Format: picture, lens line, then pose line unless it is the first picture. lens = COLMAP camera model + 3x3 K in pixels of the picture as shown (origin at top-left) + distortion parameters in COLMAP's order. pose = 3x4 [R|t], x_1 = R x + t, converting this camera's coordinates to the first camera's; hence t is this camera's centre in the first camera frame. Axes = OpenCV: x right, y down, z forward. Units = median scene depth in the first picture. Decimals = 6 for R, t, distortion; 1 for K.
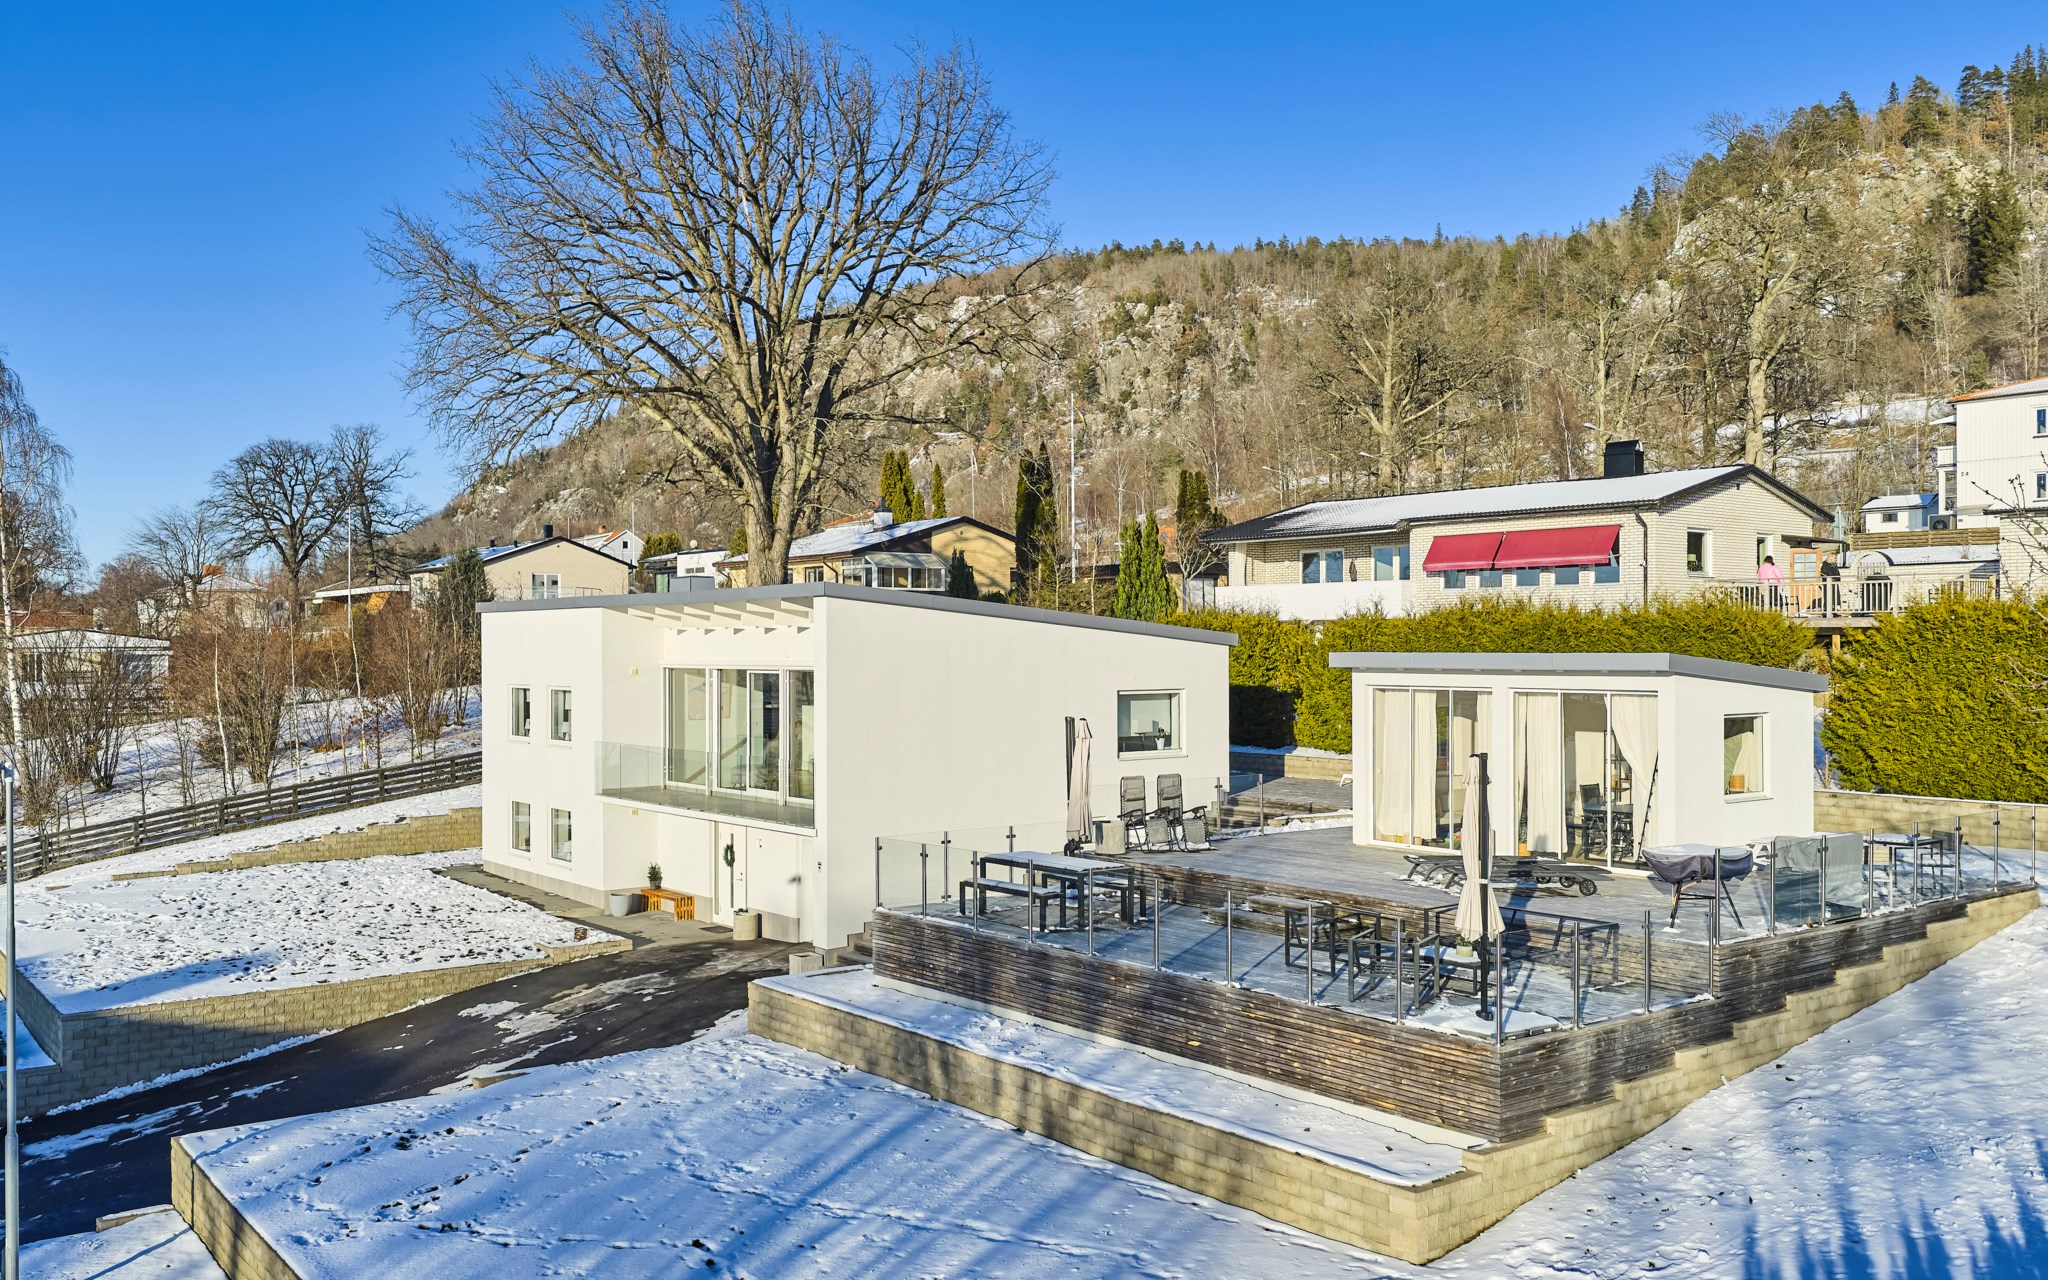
lens RADIAL K [[1702.7, 0, 1020.5], [0, 1702.7, 663.4], [0, 0, 1]] dist [0.014601, -0.014425]
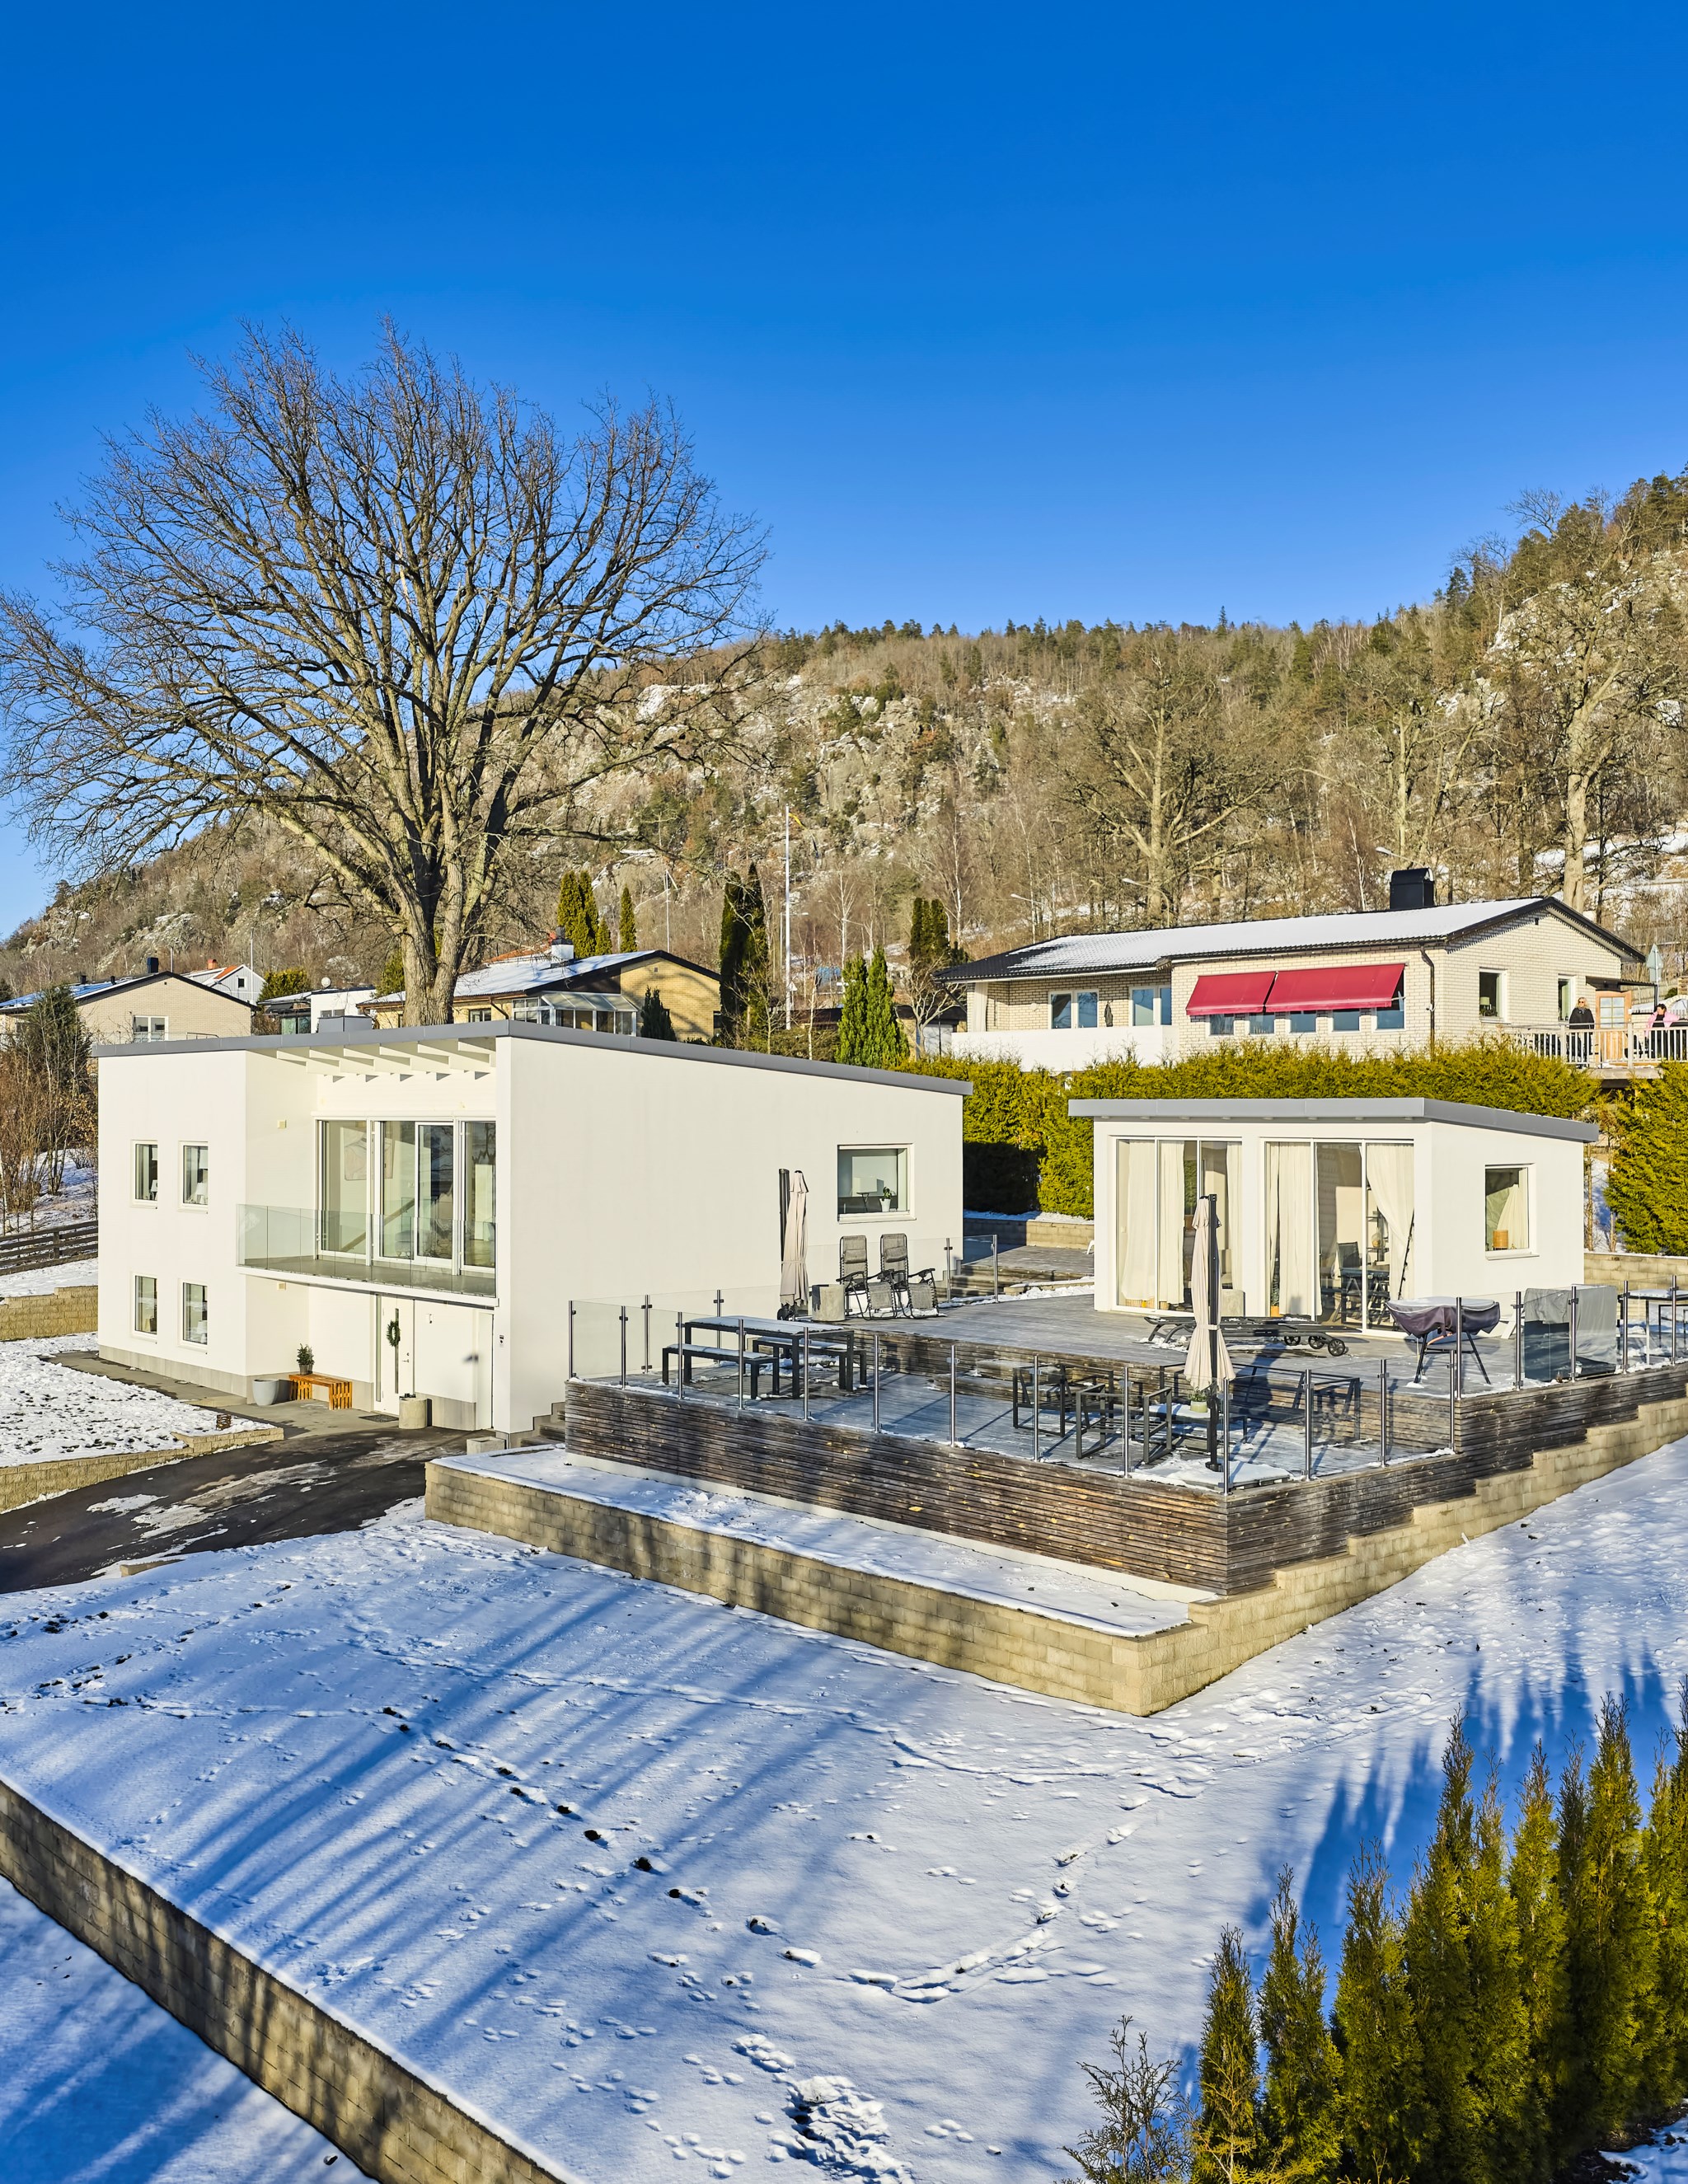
lens RADIAL K [[2066.5, 0, 847.7], [0, 2066.5, 1095.9], [0, 0, 1]] dist [0.022728, -0.006332]
pose [[0.998196, 0.002309, 0.059996, -0.001784], [-0.001306, 0.999859, -0.016753, 0.005967], [-0.060026, 0.016644, 0.998058, -0.055840]]
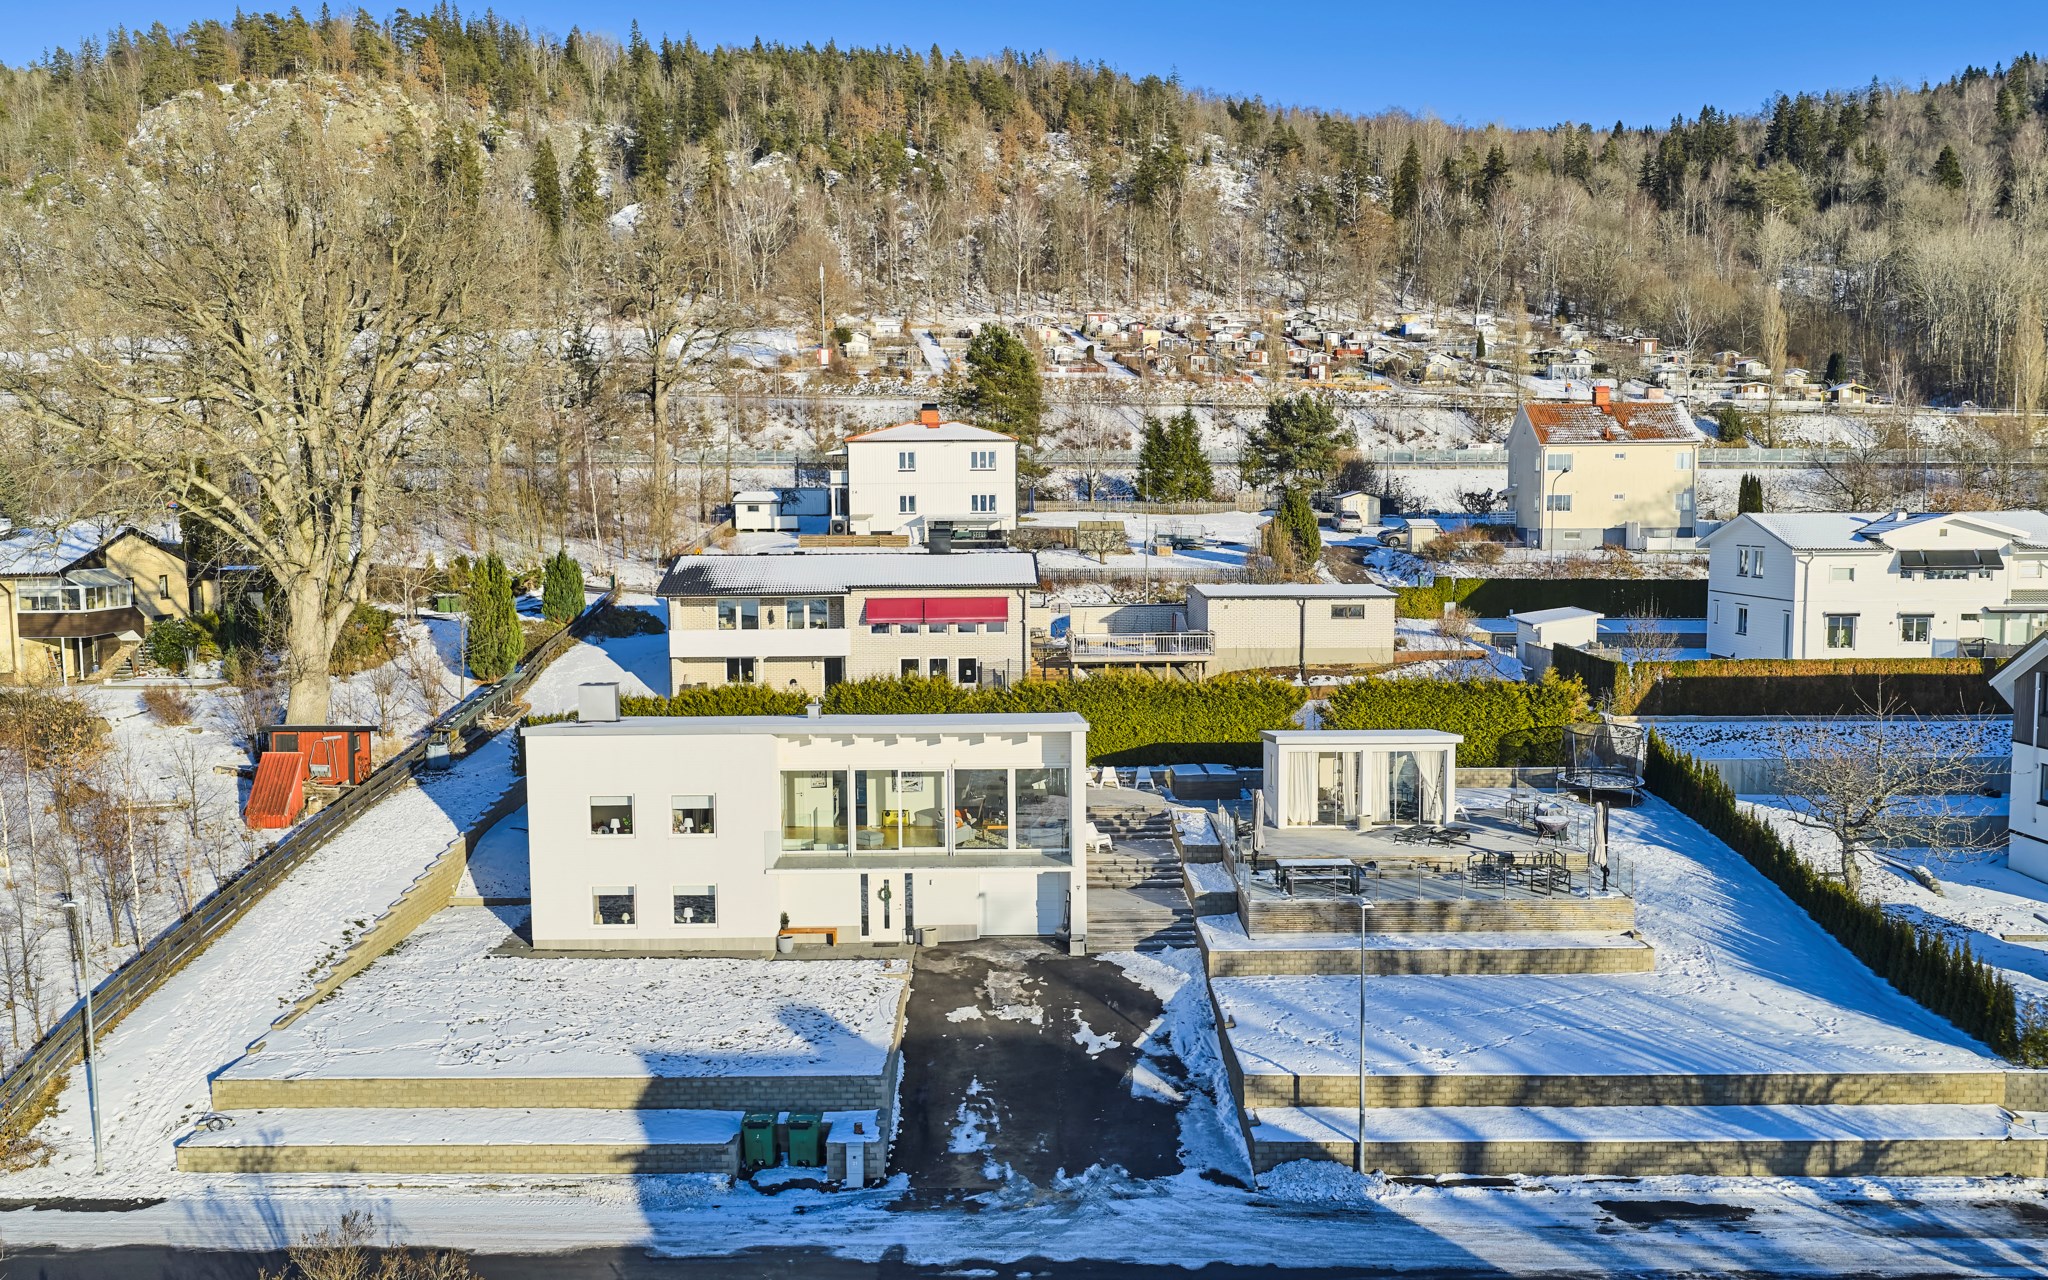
lens RADIAL K [[1702.7, 0, 1020.5], [0, 1702.7, 663.4], [0, 0, 1]] dist [0.014601, -0.014425]
pose [[0.609251, -0.074238, 0.789495, -0.915439], [0.013519, 0.996436, 0.083264, -0.152828], [-0.792862, -0.040056, 0.608083, 0.011424]]
